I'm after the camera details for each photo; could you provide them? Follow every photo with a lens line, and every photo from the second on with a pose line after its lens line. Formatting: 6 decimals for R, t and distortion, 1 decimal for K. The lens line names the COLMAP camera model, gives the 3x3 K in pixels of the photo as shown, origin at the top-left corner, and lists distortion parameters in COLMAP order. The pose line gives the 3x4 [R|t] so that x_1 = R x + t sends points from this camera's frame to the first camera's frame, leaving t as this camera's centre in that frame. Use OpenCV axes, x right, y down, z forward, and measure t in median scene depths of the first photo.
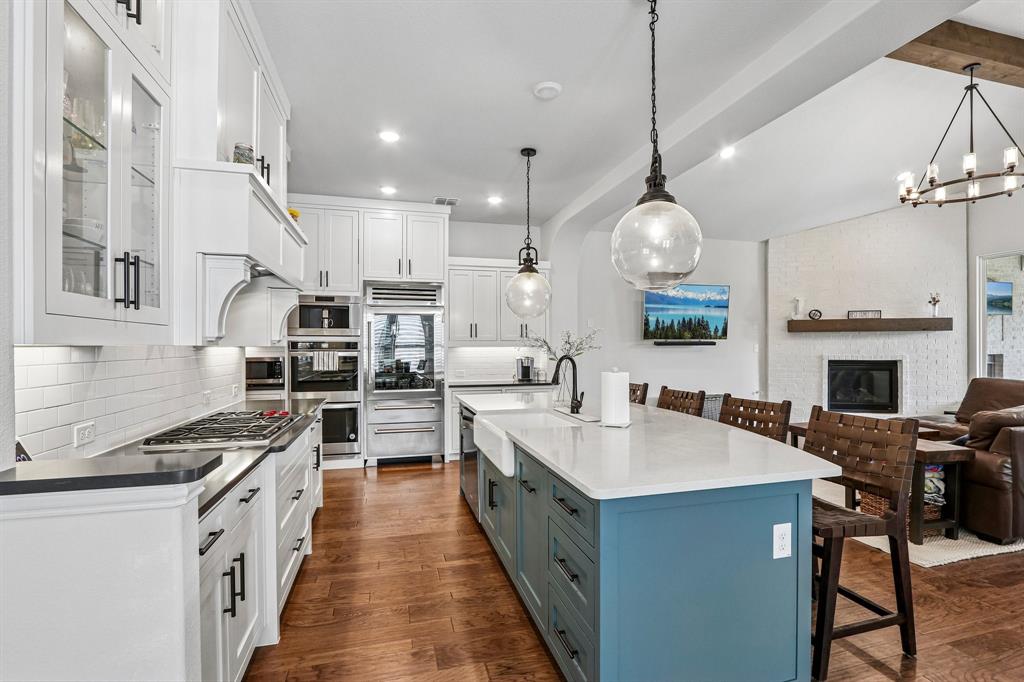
lens RADIAL K [[472.1, 0, 516.0], [0, 472.1, 347.4], [0, 0, 1]] dist [-0.016996, 0.000059]
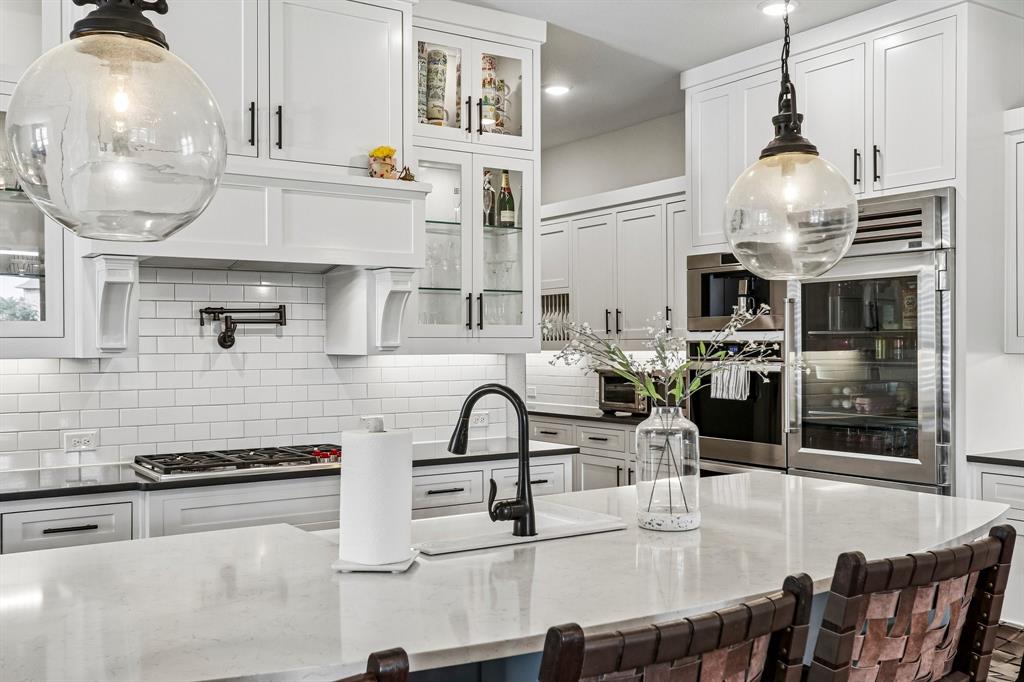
lens RADIAL K [[978.1, 0, 516.8], [0, 978.1, 344.6], [0, 0, 1]] dist [0.004408, 0.009428]
pose [[0.313389, 0.000341, -0.949625, 0.509377], [0.002300, 0.999997, 0.001118, -0.010807], [0.949622, -0.002535, 0.313387, 0.428589]]
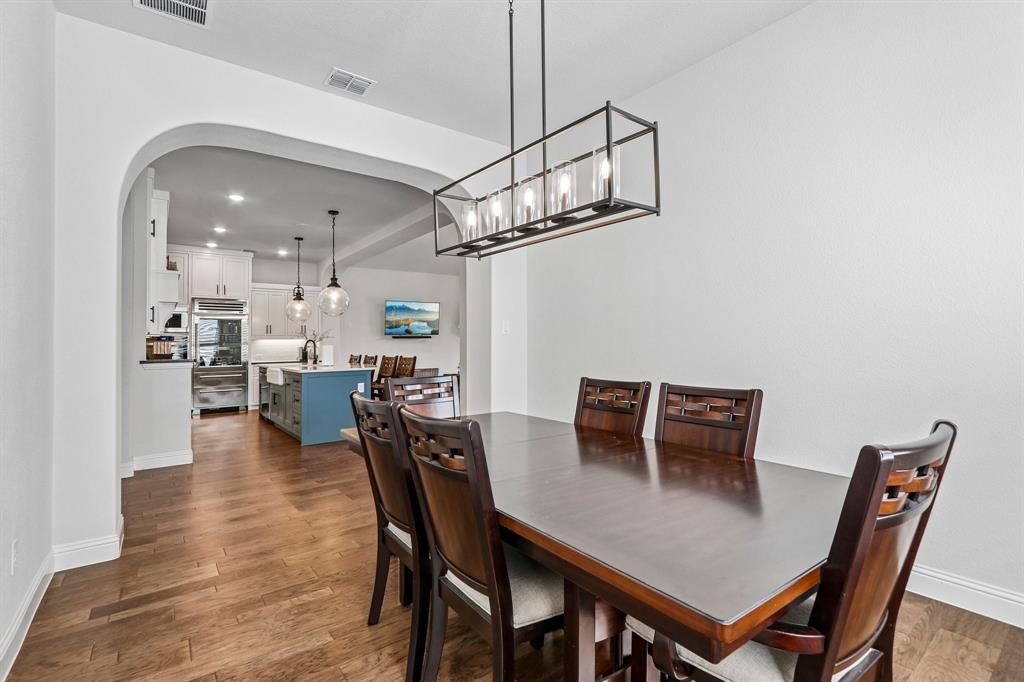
lens RADIAL K [[482.8, 0, 512.6], [0, 482.8, 335.5], [0, 0, 1]] dist [-0.001328, -0.000095]
pose [[0.932310, 0.002025, 0.361656, 0.097742], [0.007457, 0.999664, -0.024820, 0.034702], [-0.361585, 0.025837, 0.931981, -0.901716]]
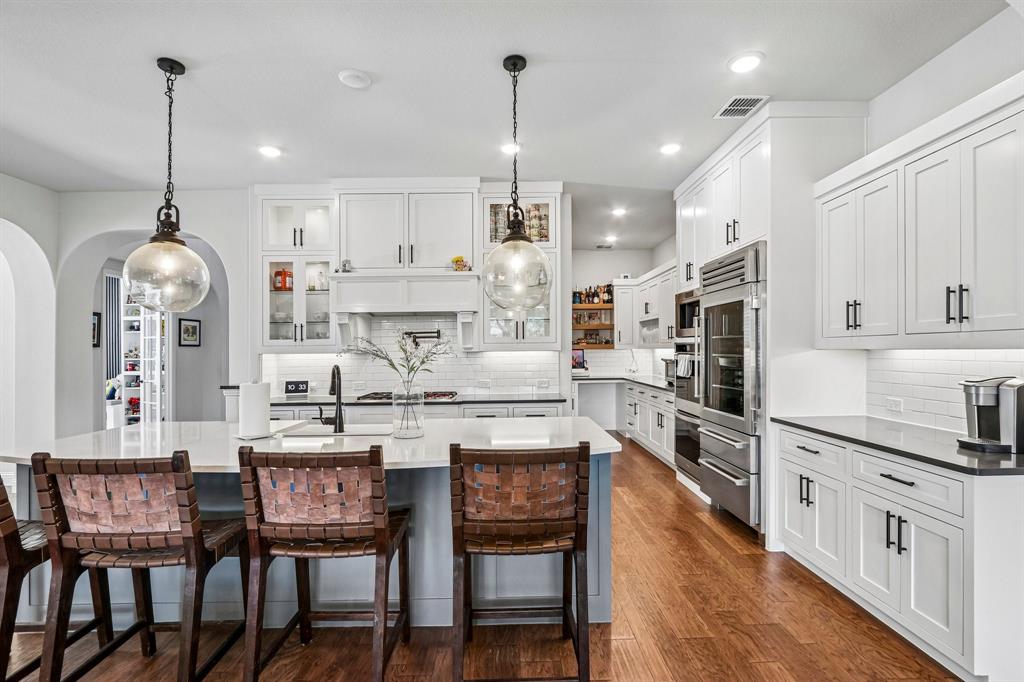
lens RADIAL K [[468.5, 0, 513.8], [0, 468.5, 348.8], [0, 0, 1]] dist [-0.014351, 0.000198]
pose [[-0.256058, 0.006428, -0.966640, 0.502359], [0.011284, 0.999930, 0.003660, -0.008676], [0.966596, -0.009970, -0.256113, 0.877698]]
